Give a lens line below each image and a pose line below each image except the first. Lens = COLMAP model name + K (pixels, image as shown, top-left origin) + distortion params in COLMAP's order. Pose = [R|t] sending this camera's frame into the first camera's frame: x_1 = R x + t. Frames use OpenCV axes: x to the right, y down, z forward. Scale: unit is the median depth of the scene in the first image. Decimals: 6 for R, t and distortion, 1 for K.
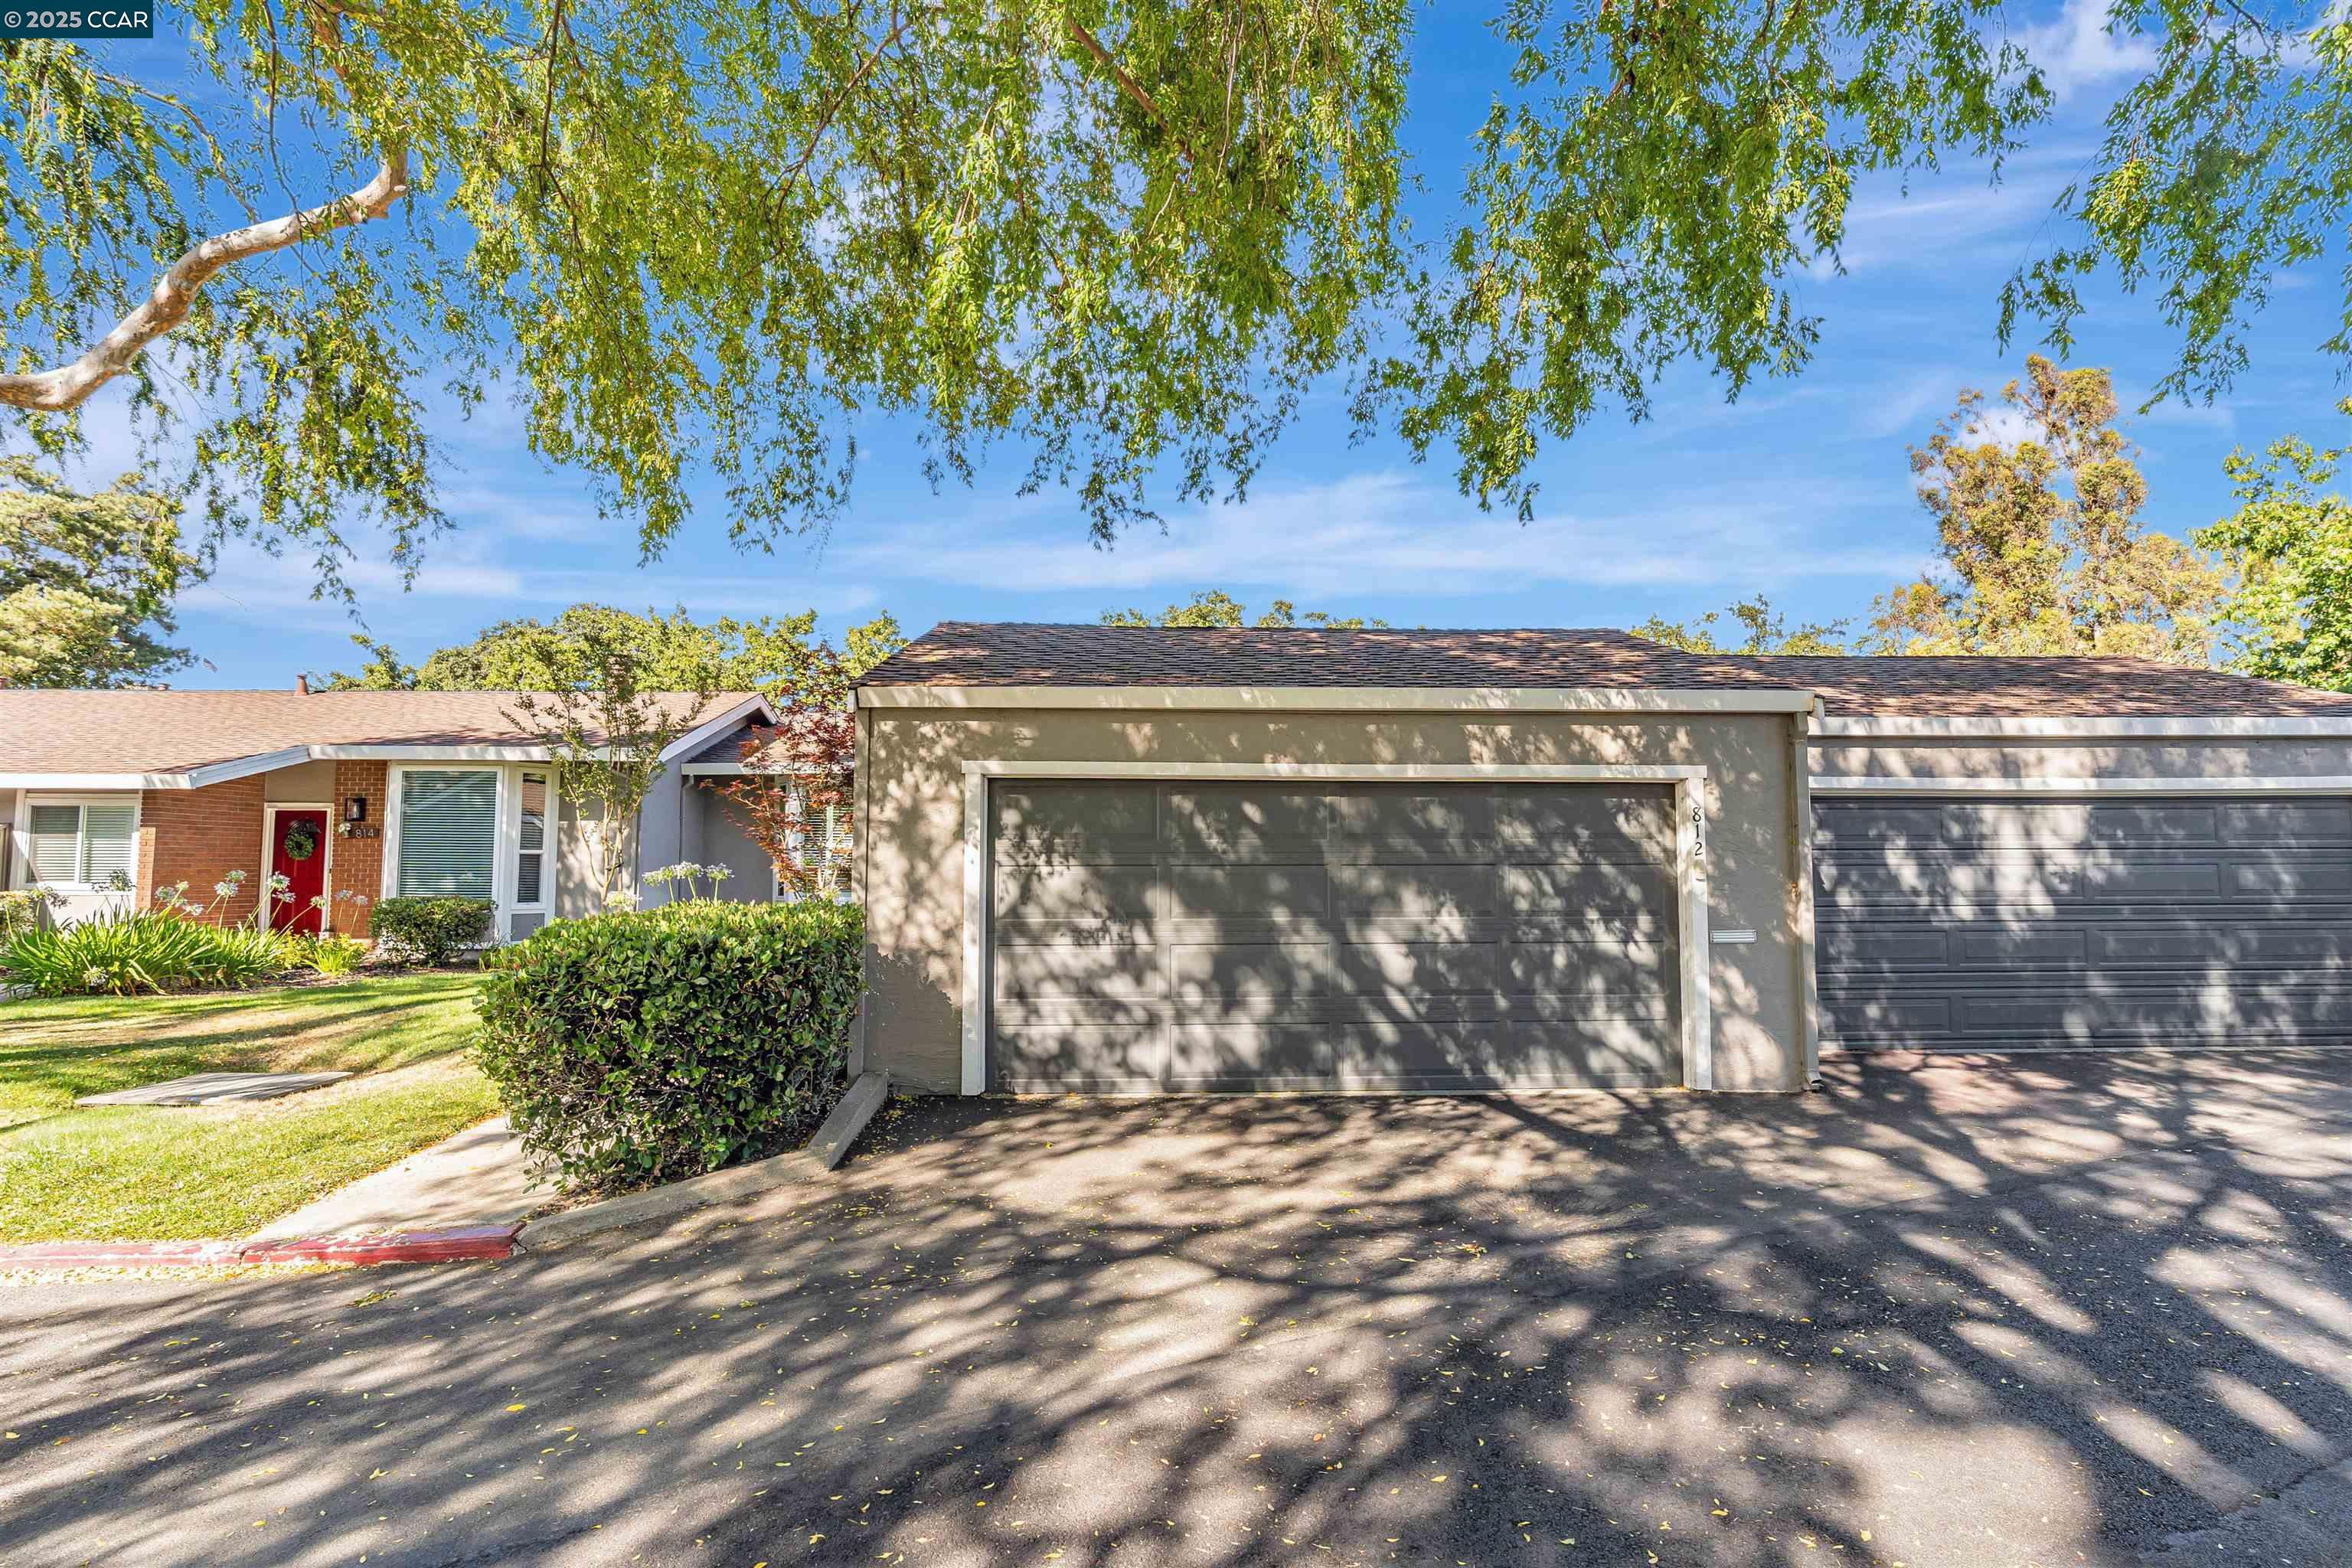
lens RADIAL K [[1073.8, 0, 1190.3], [0, 1073.8, 789.8], [0, 0, 1]] dist [-0.000410, 0.000051]
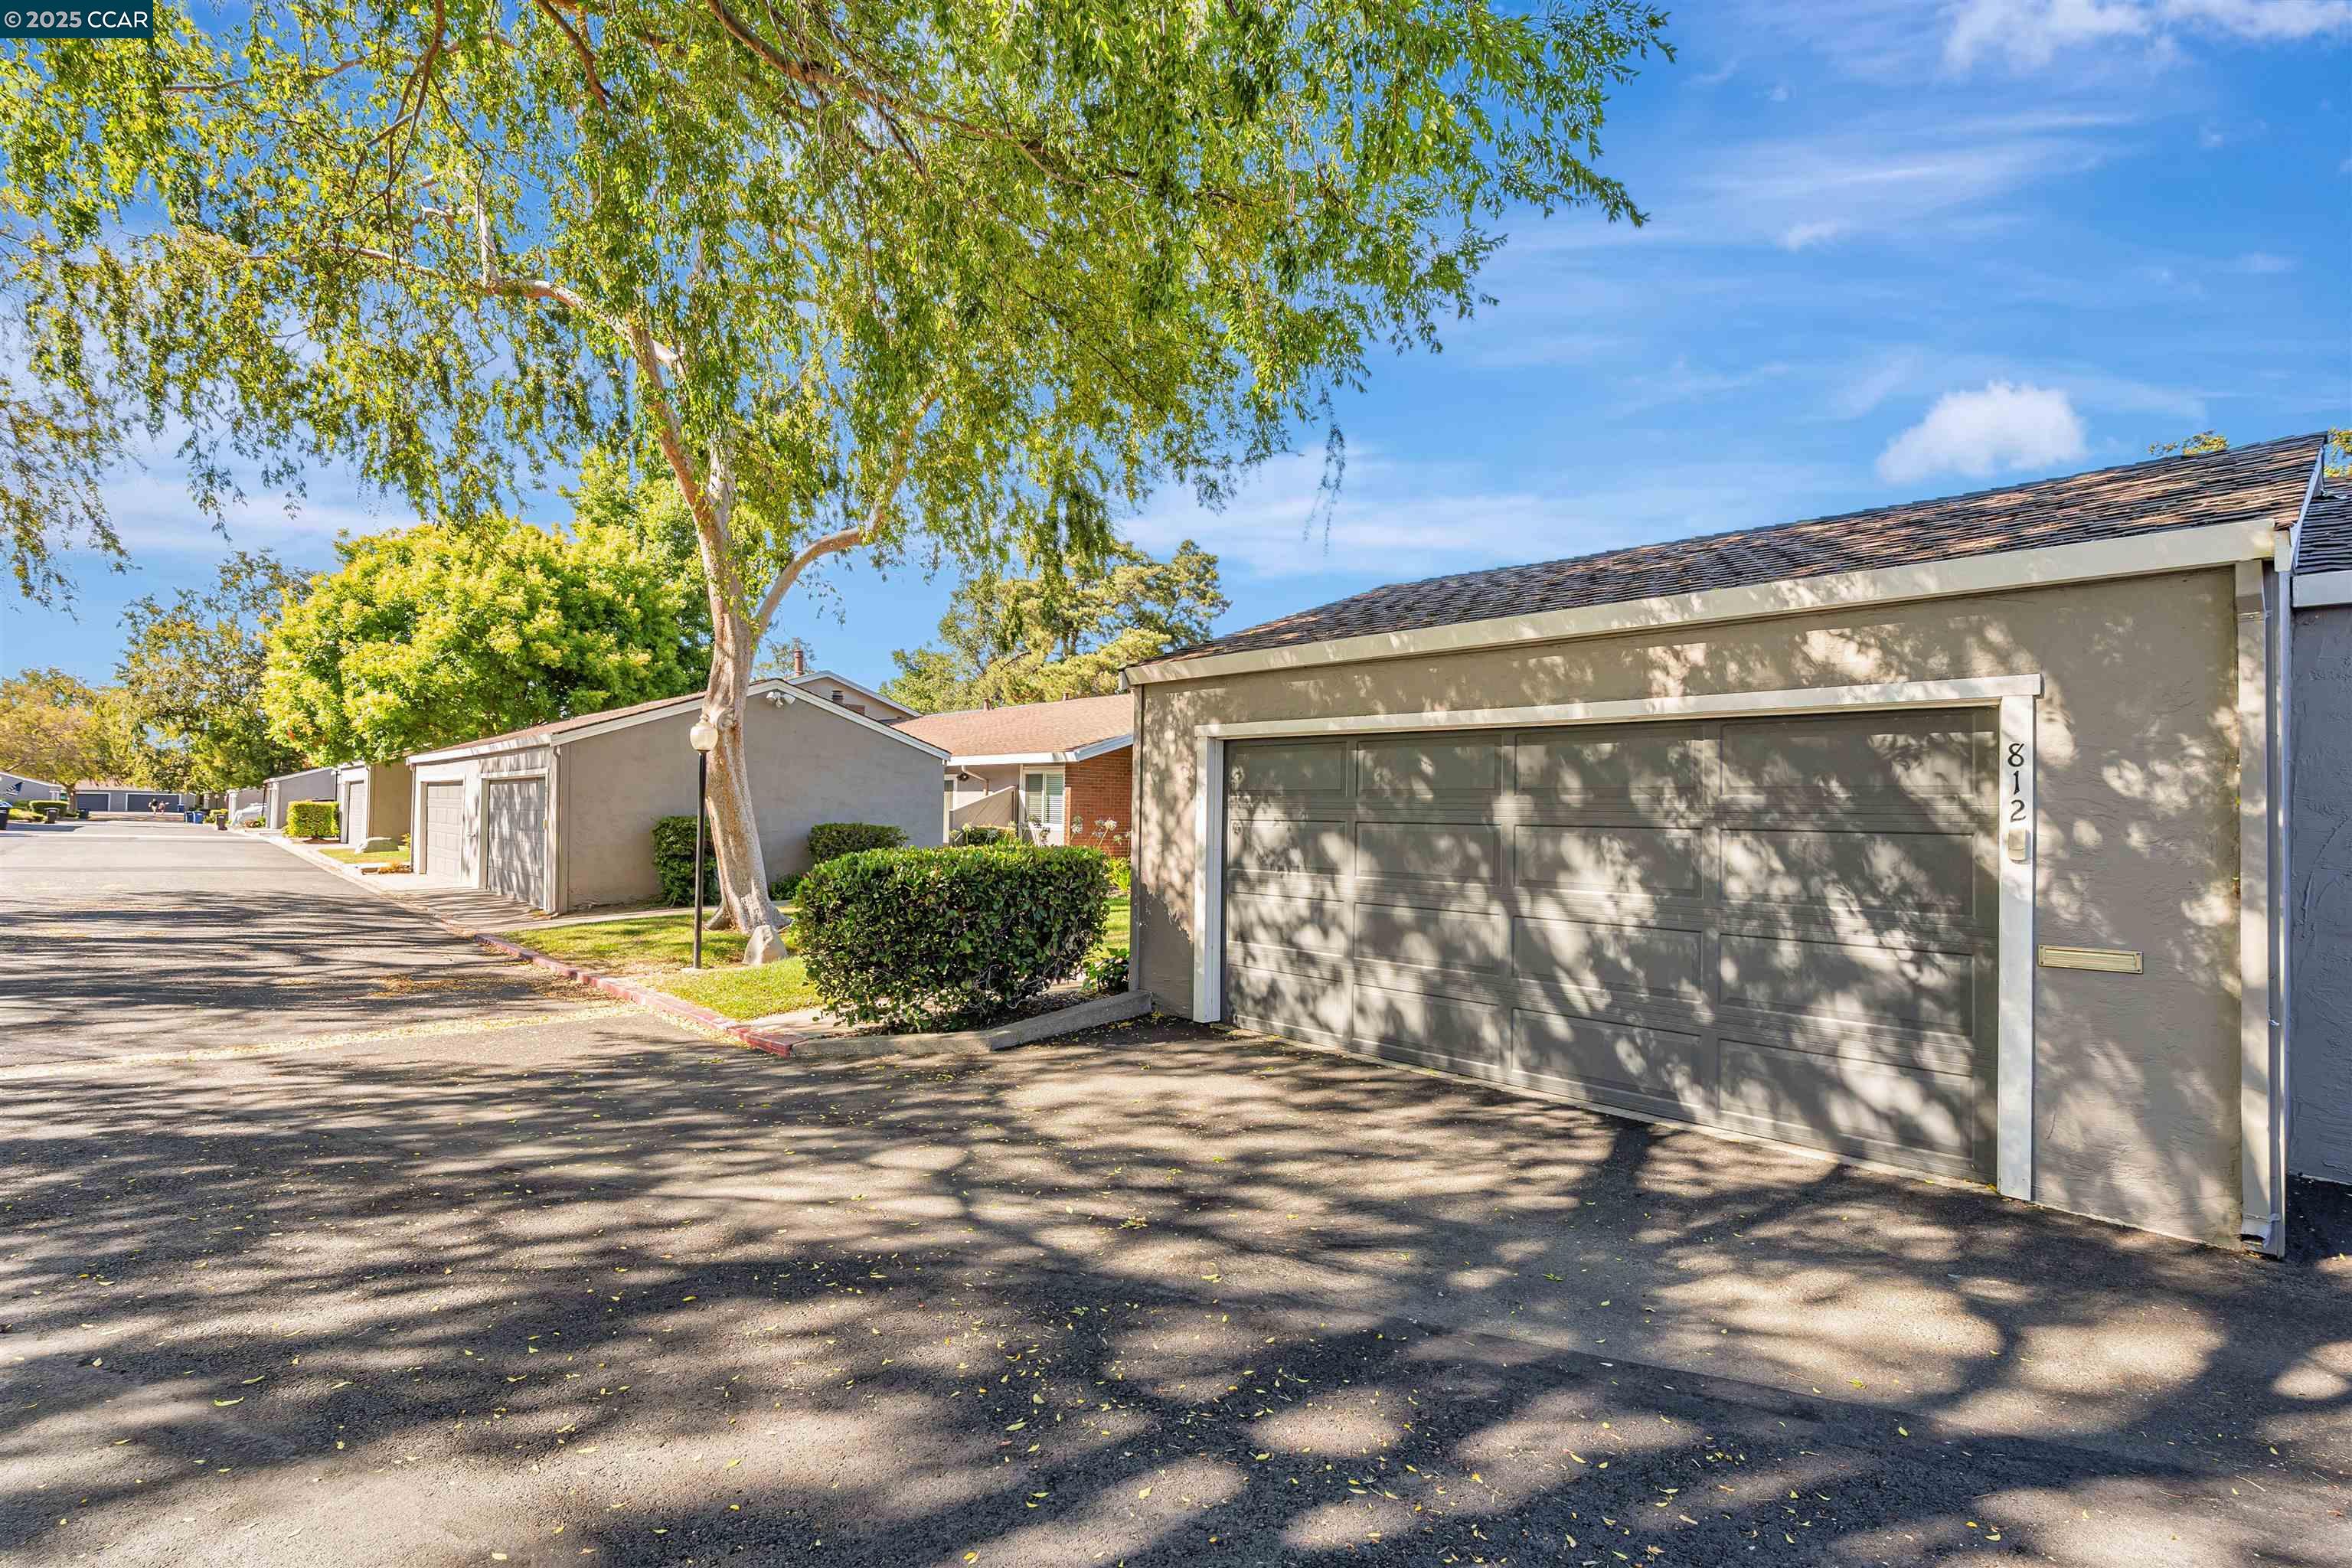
lens RADIAL K [[1048.5, 0, 1177.5], [0, 1048.5, 788.2], [0, 0, 1]] dist [0.016341, 0.000033]
pose [[0.688544, -0.003759, -0.725185, 0.575640], [0.031787, 0.999182, 0.025002, 0.011044], [0.724497, -0.040266, 0.688100, 0.228305]]
